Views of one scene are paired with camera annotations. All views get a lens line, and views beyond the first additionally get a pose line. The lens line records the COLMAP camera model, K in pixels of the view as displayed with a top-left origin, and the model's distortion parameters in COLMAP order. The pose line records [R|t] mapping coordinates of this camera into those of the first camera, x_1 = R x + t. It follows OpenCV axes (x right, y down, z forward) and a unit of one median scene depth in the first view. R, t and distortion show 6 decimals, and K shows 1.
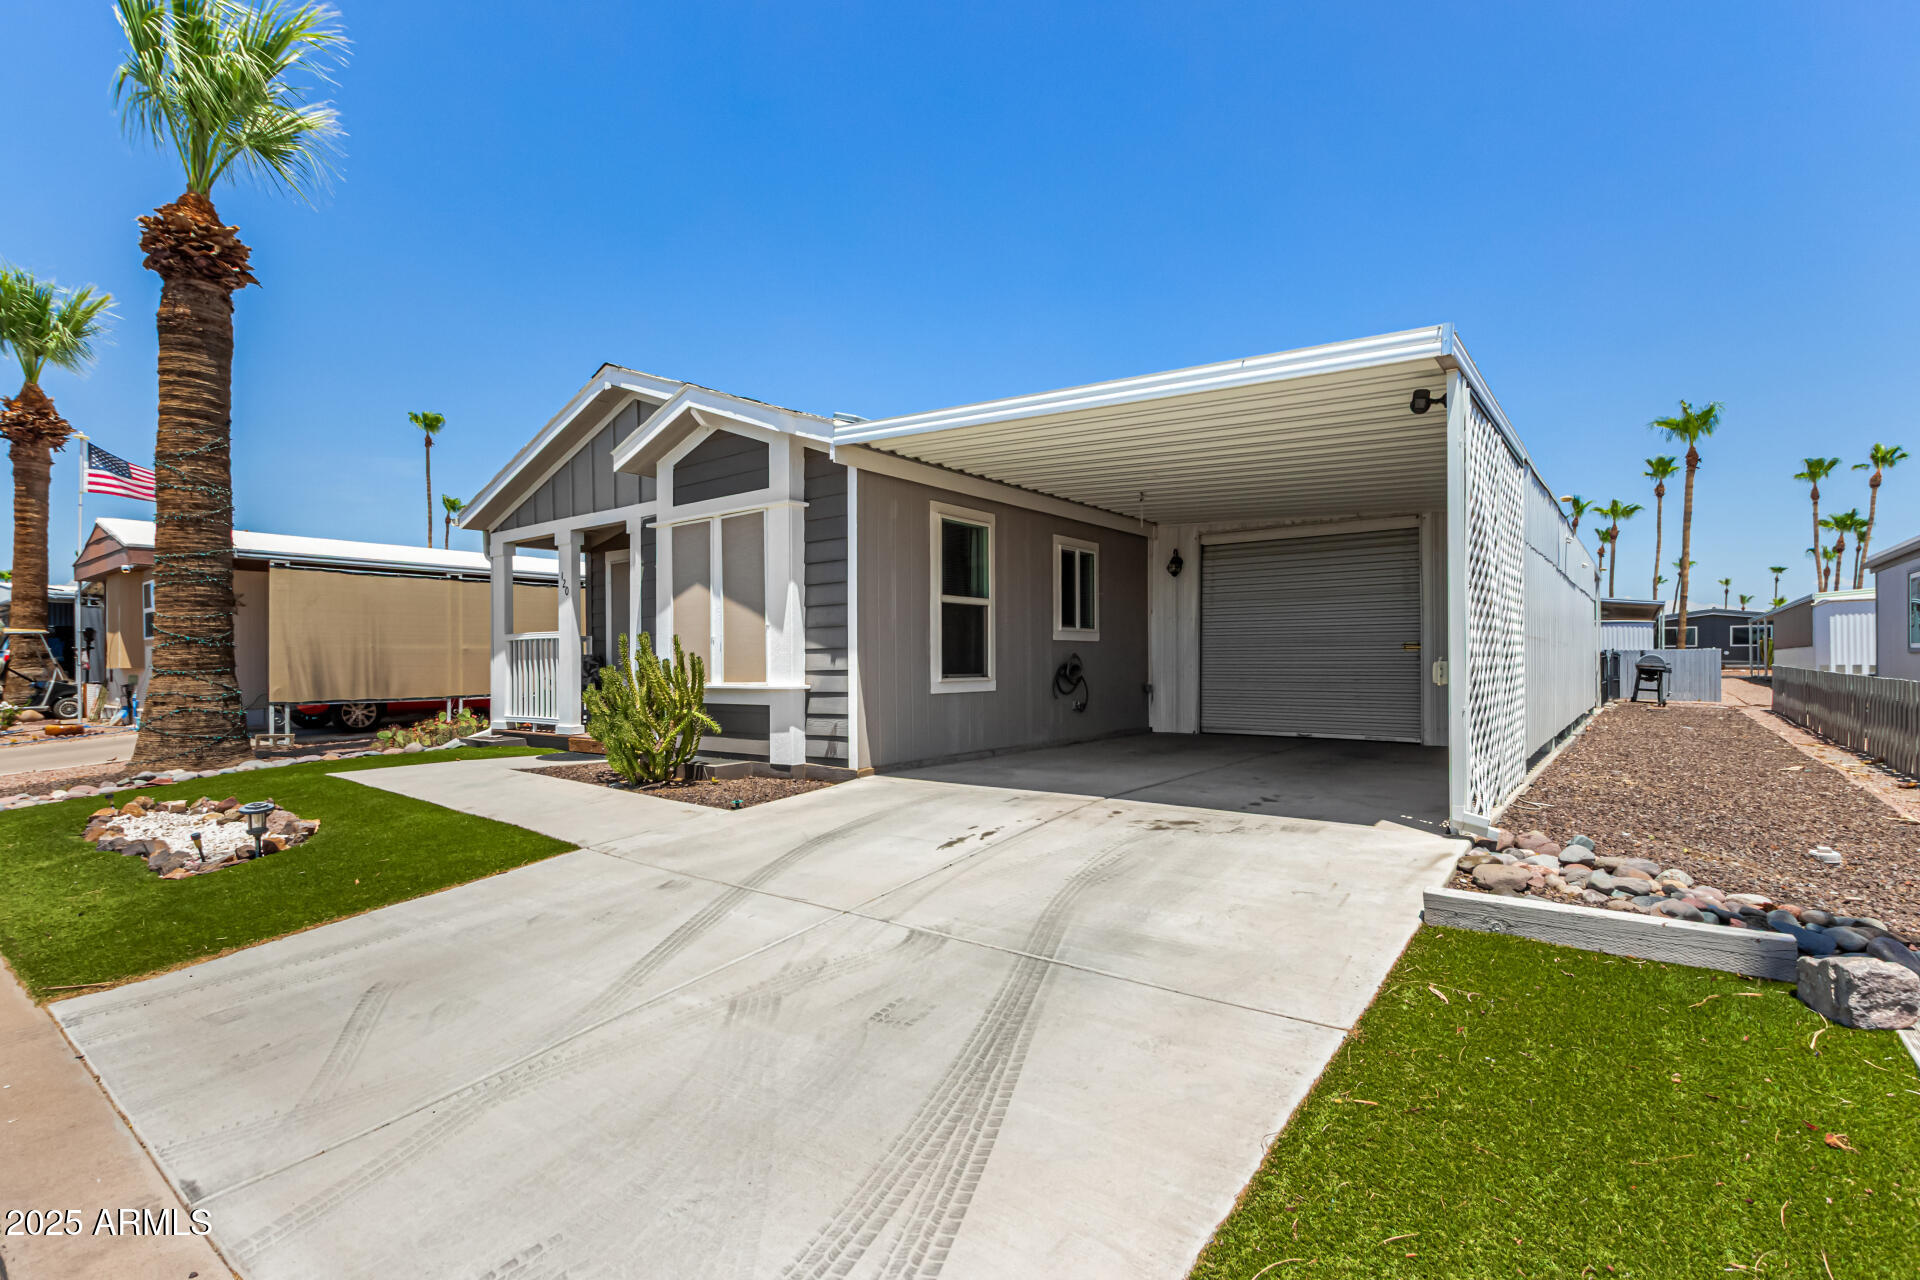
lens RADIAL K [[885.4, 0, 969.8], [0, 885.4, 653.2], [0, 0, 1]] dist [0.007221, -0.000095]
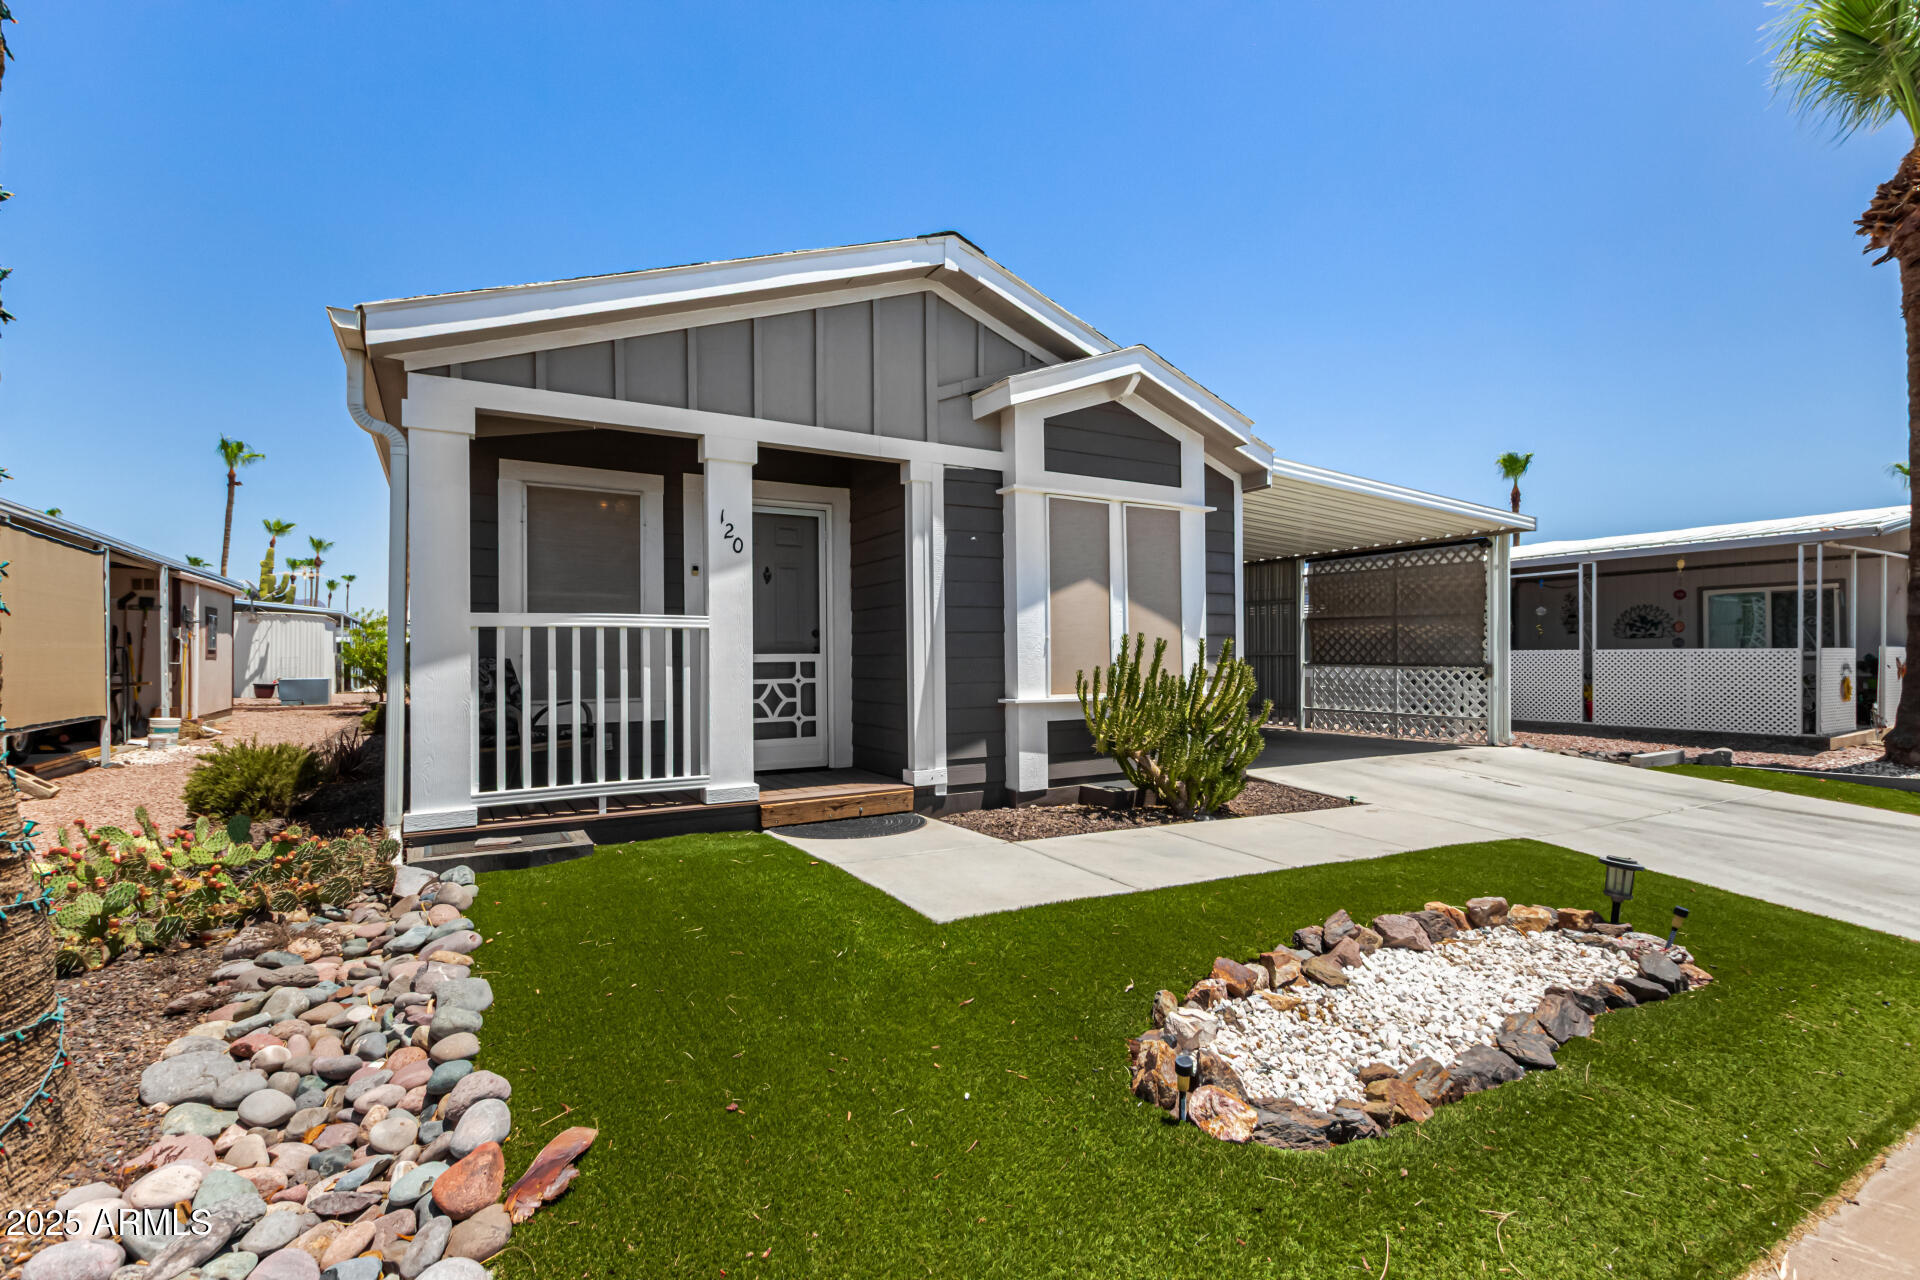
lens RADIAL K [[885.4, 0, 969.8], [0, 885.4, 653.2], [0, 0, 1]] dist [0.007221, -0.000095]
pose [[0.389067, 0.022590, 0.920932, -1.031455], [-0.005033, 0.999736, -0.022397, 0.010902], [-0.921196, 0.004079, 0.389078, 0.730636]]
